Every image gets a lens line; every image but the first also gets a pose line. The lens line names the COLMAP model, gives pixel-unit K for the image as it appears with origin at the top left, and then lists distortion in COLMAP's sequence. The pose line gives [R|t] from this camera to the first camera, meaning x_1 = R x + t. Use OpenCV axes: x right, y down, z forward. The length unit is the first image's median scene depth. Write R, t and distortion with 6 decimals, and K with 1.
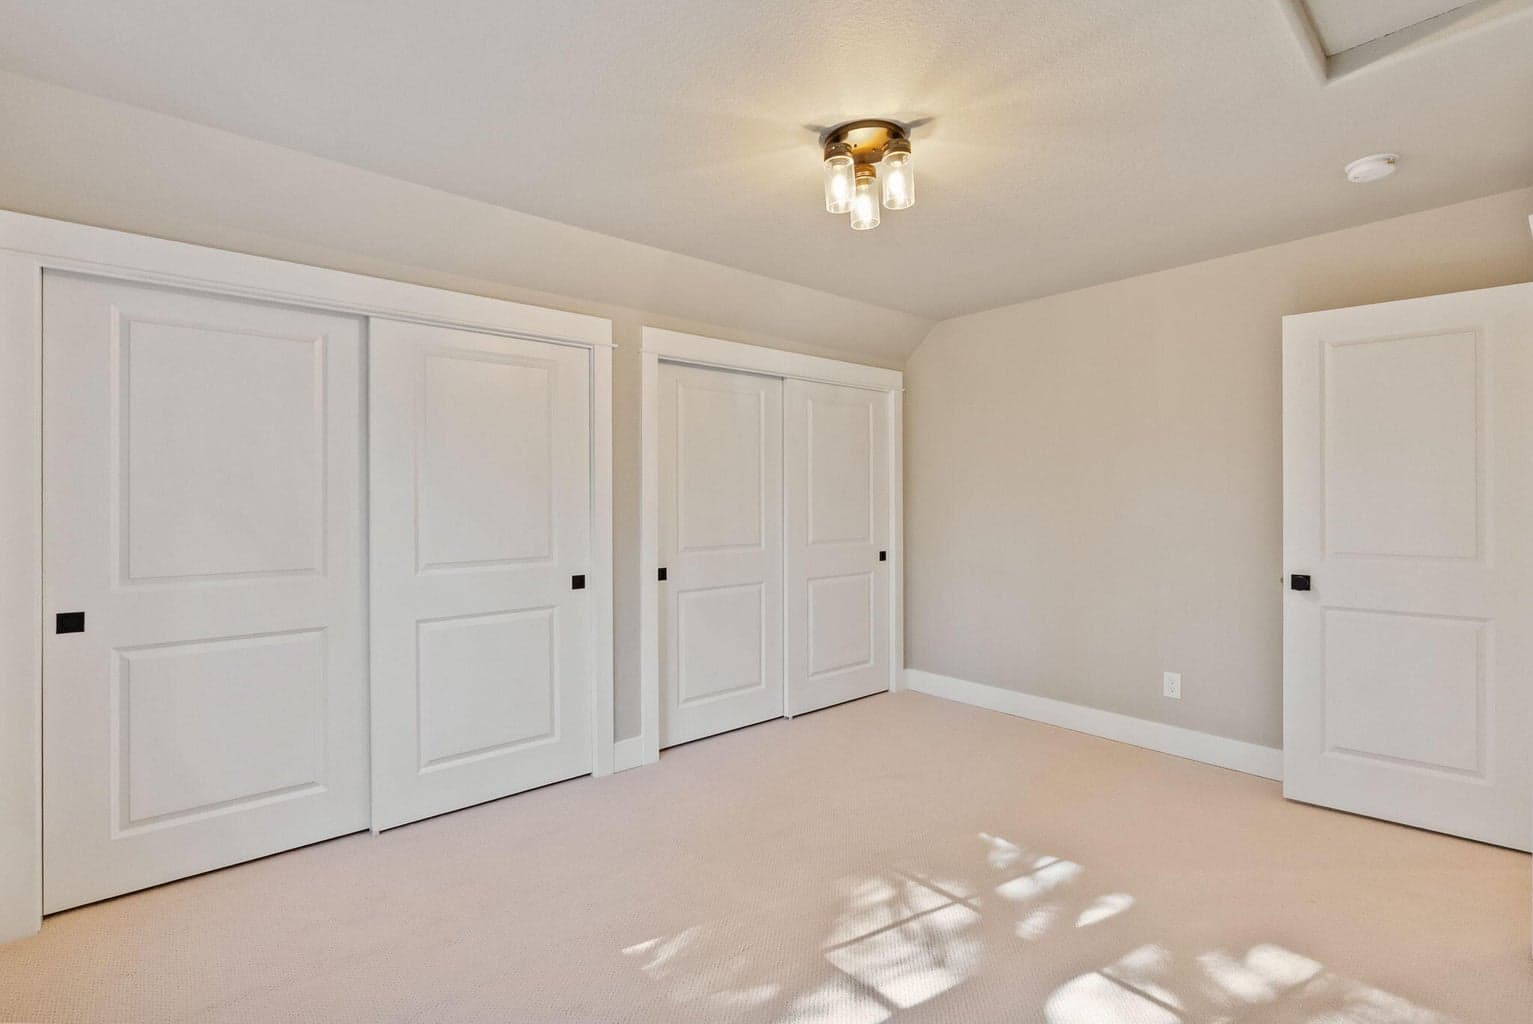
lens RADIAL K [[717.3, 0, 769.9], [0, 717.3, 502.0], [0, 0, 1]] dist [-0.004846, 0.000962]
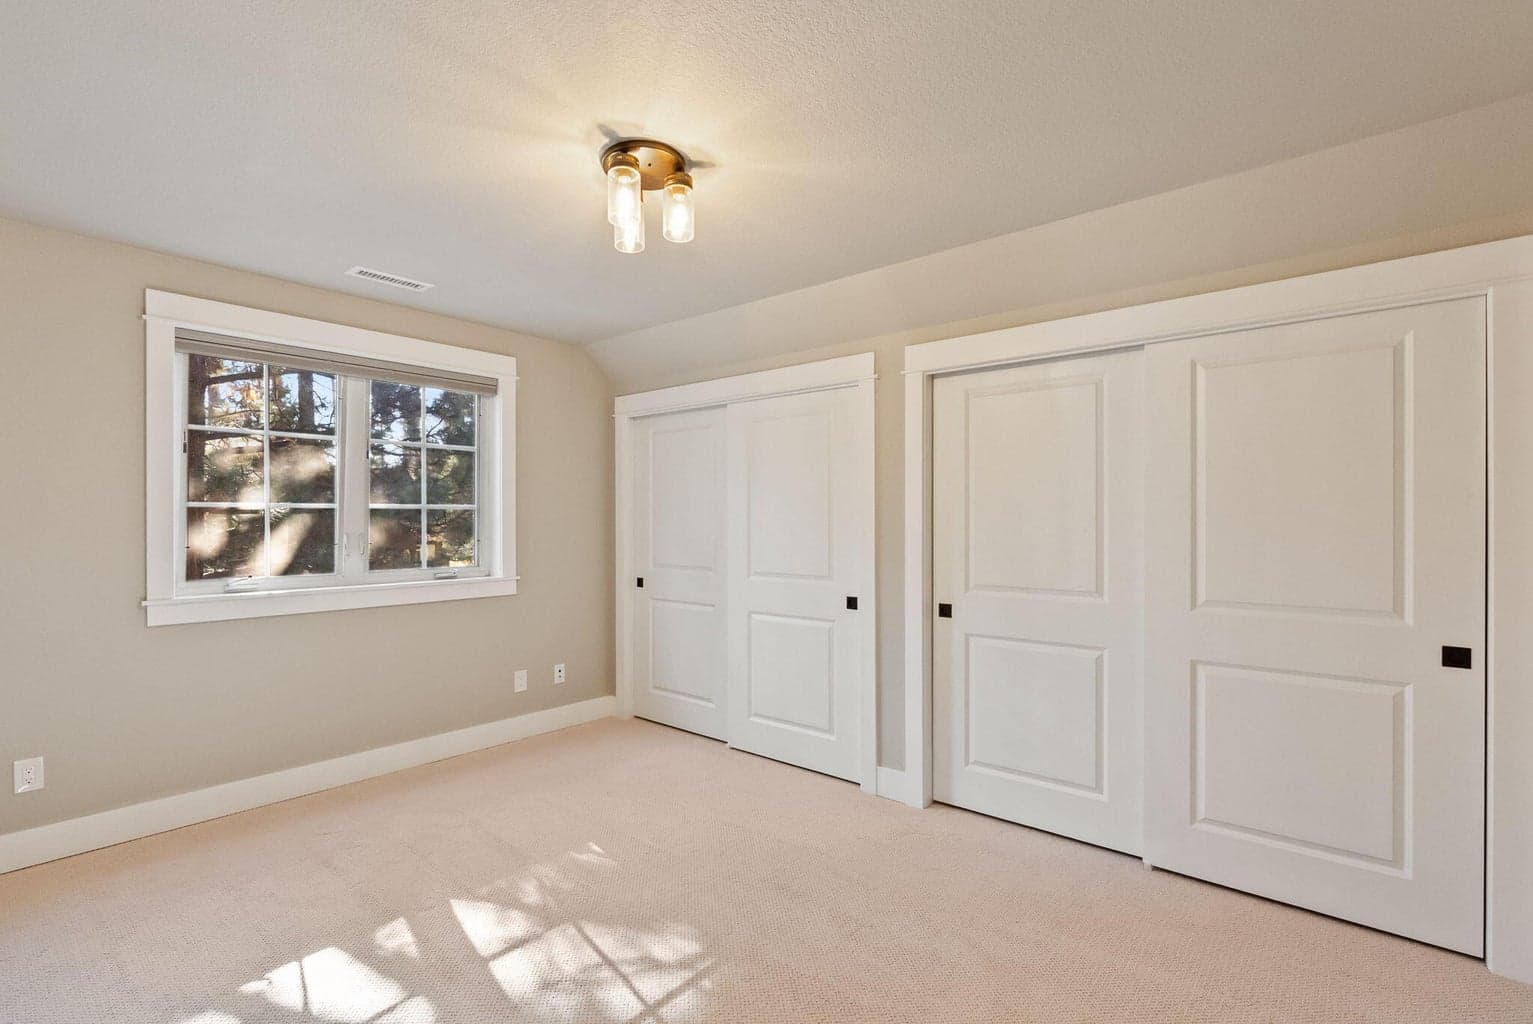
lens RADIAL K [[717.3, 0, 769.8], [0, 717.3, 520.4], [0, 0, 1]] dist [-0.004846, 0.000962]
pose [[0.134449, -0.004918, -0.990908, 0.989048], [-0.014165, 0.999876, -0.006884, -0.003722], [0.990819, 0.014962, 0.134363, 0.910254]]
